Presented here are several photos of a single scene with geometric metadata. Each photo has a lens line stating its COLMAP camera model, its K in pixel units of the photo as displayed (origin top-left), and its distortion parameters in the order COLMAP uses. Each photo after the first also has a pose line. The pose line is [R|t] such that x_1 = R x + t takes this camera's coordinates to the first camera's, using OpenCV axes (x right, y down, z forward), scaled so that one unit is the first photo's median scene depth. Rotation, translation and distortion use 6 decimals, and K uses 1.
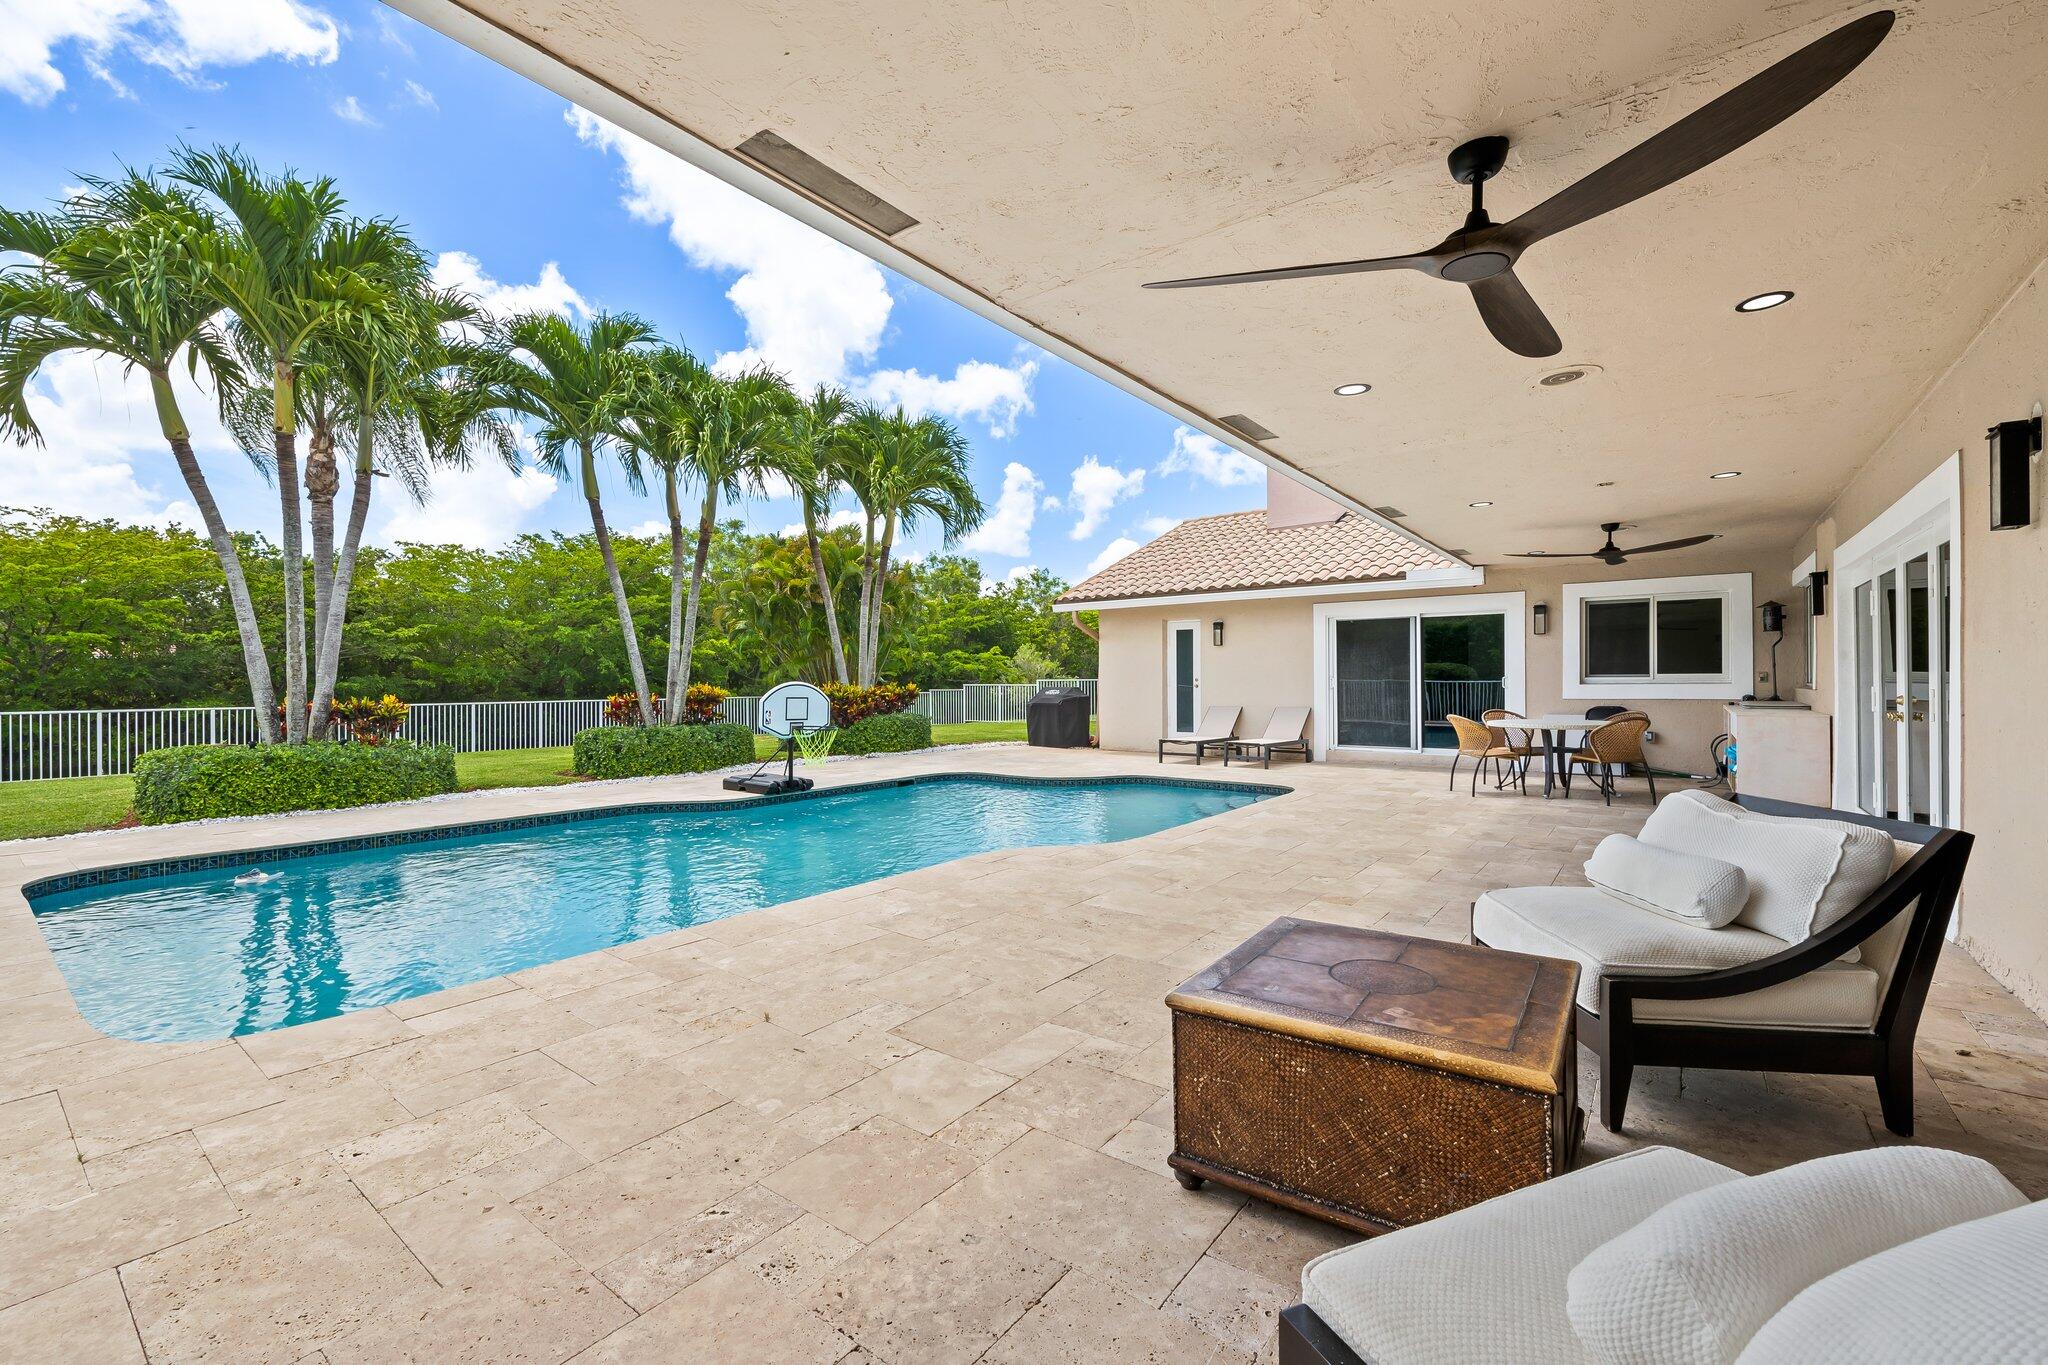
lens RADIAL K [[836.4, 0, 1025.5], [0, 836.4, 674.5], [0, 0, 1]] dist [-0.002443, -0.002466]
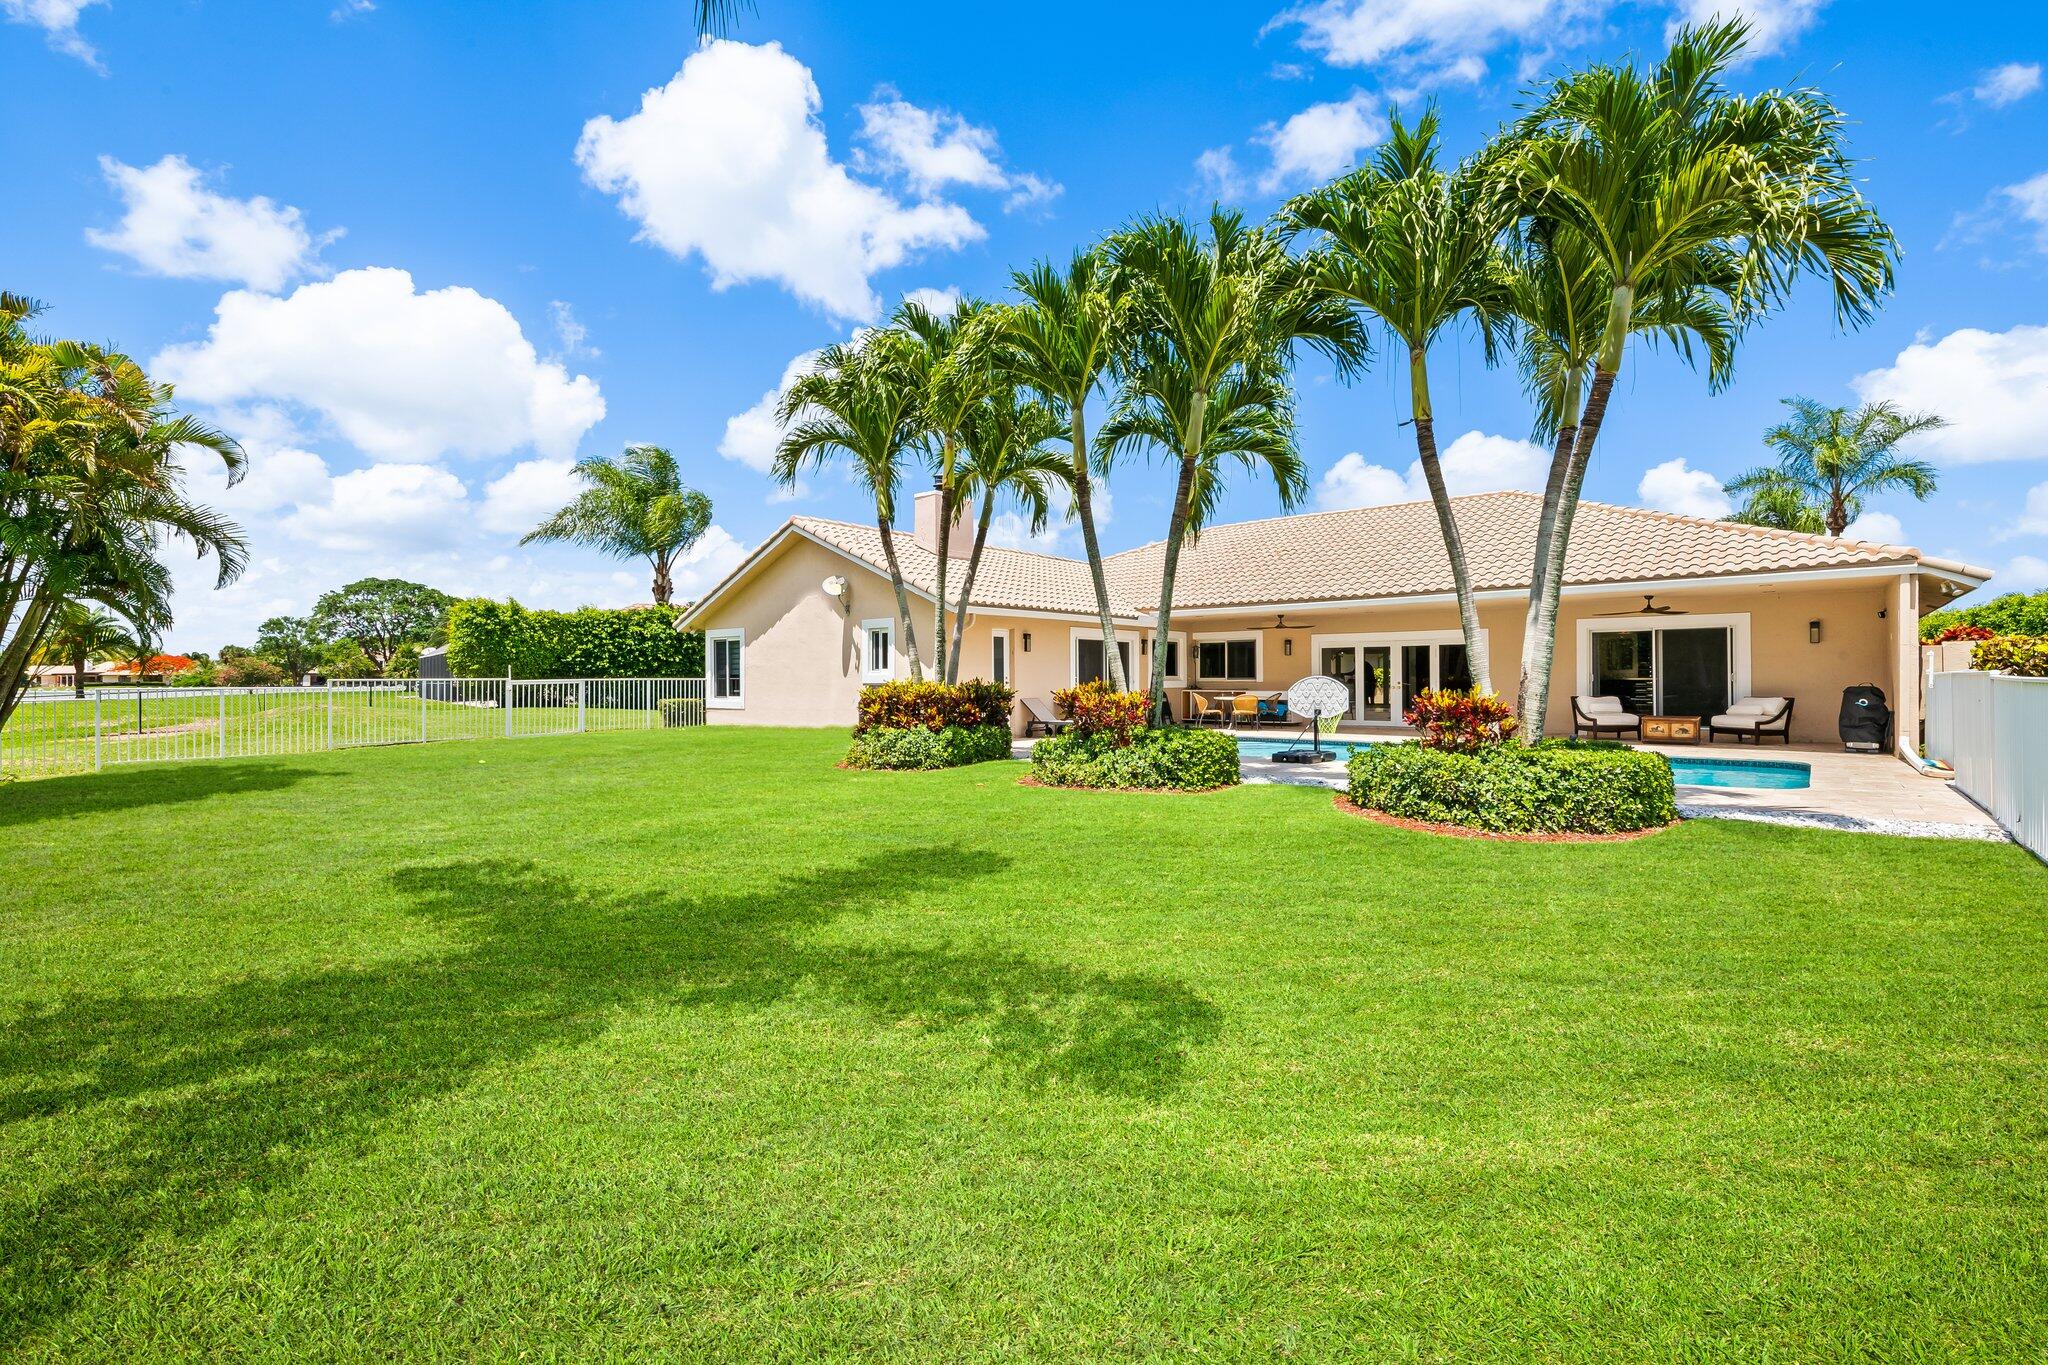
lens RADIAL K [[894.5, 0, 1024.3], [0, 894.5, 681.3], [0, 0, 1]] dist [-0.005005, -0.000936]
pose [[0.059747, 0.007931, 0.998182, -1.258167], [0.005700, 0.999949, -0.008286, 0.024590], [-0.998197, 0.006185, 0.059699, 1.008097]]
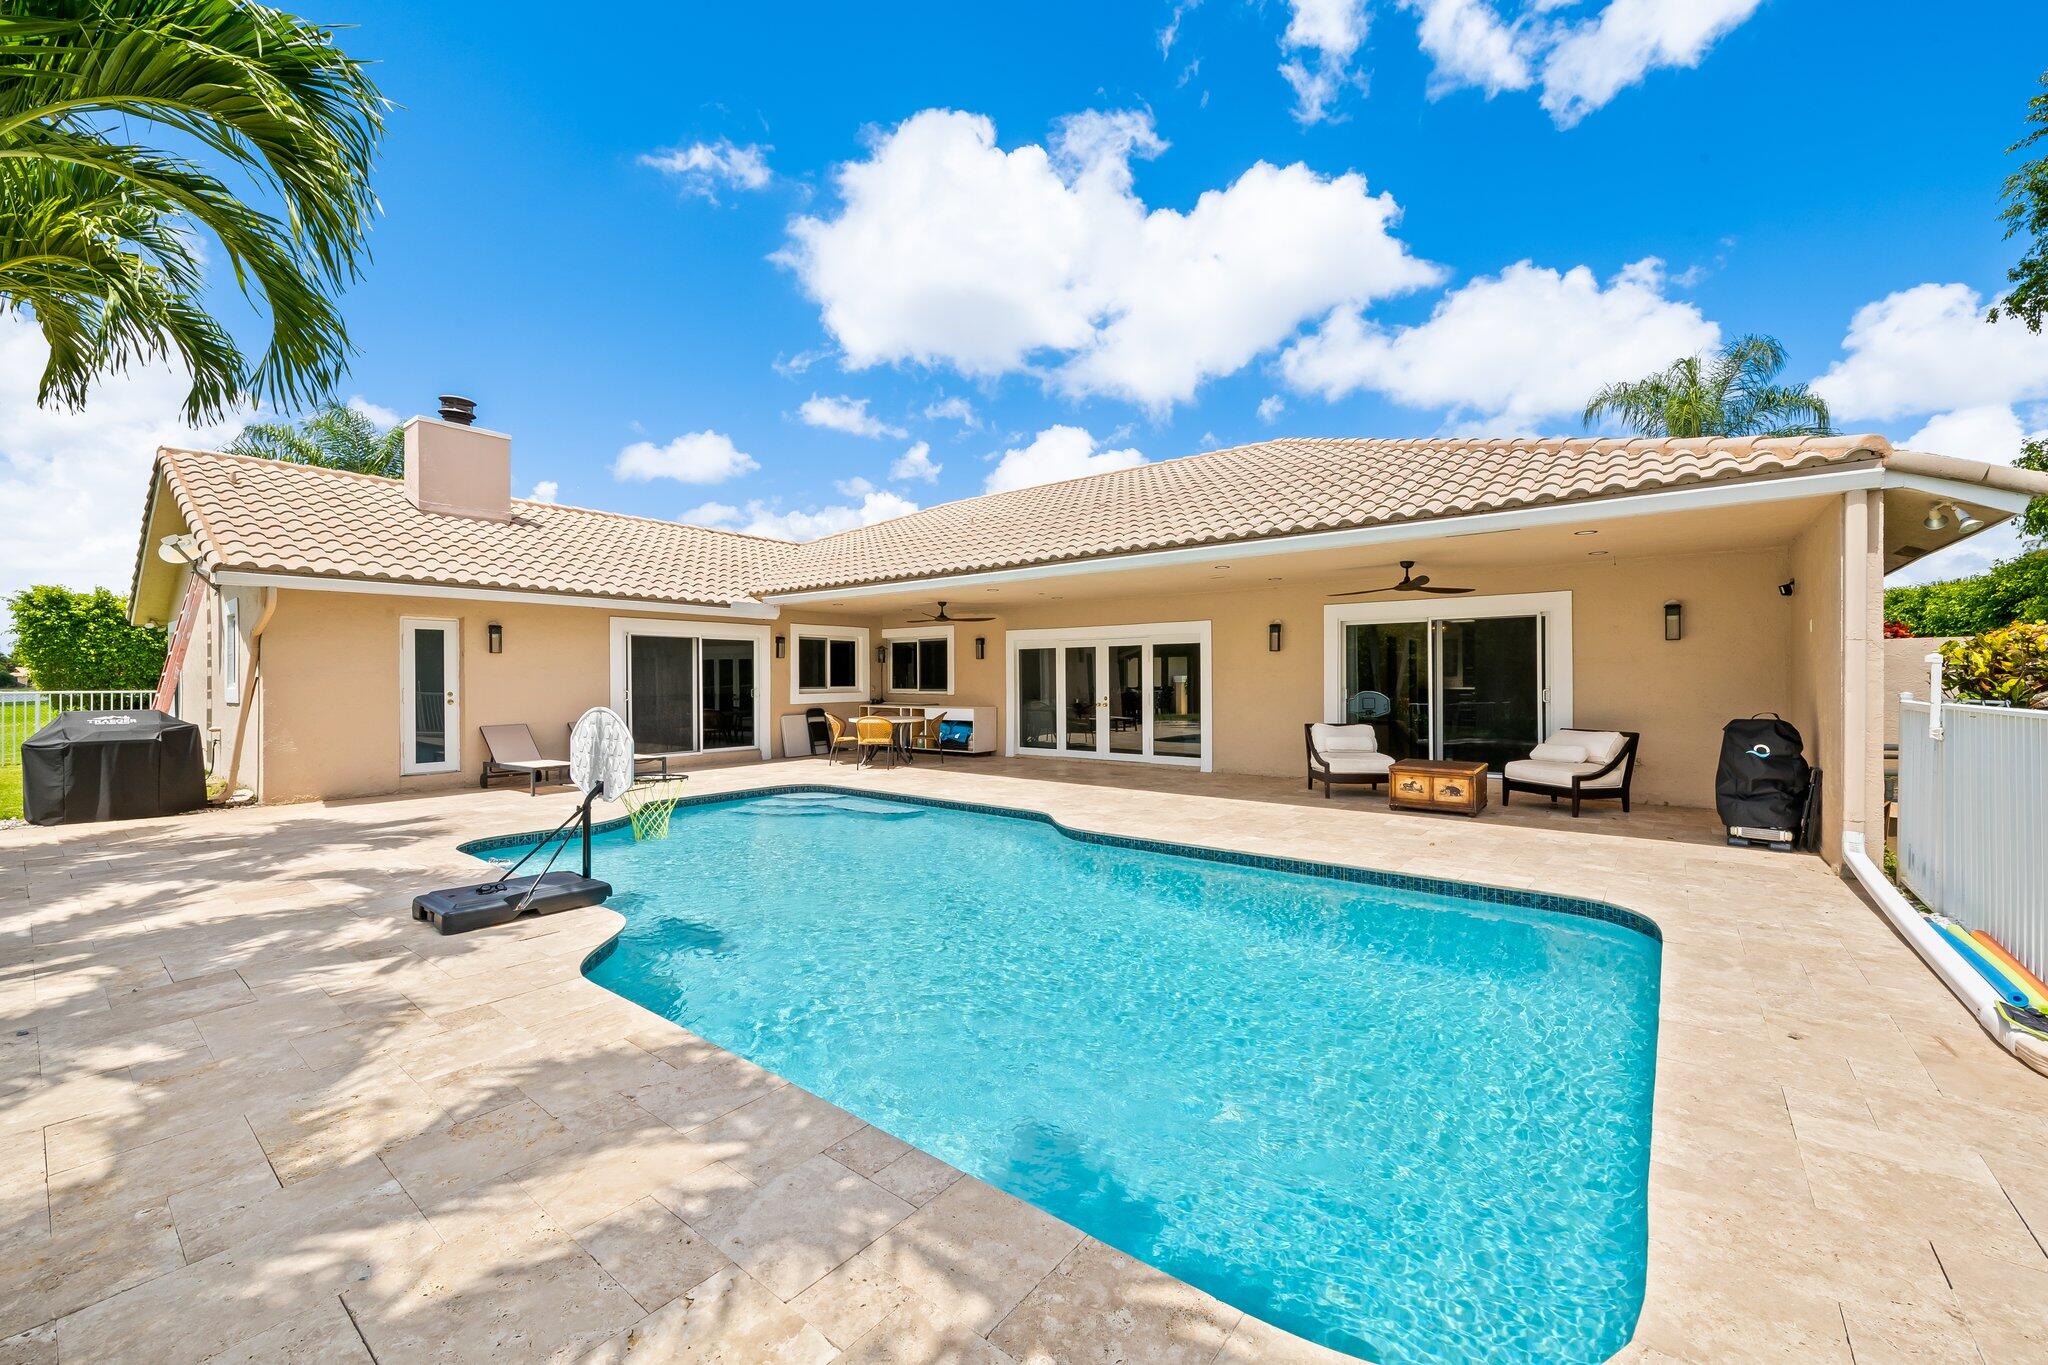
lens RADIAL K [[802.1, 0, 1025.1], [0, 802.1, 682.4], [0, 0, 1]] dist [-0.003579, -0.000167]
pose [[0.016312, 0.006935, 0.999843, -0.614217], [0.006123, 0.999957, -0.007036, 0.003532], [-0.999848, 0.006237, 0.016269, 0.499579]]
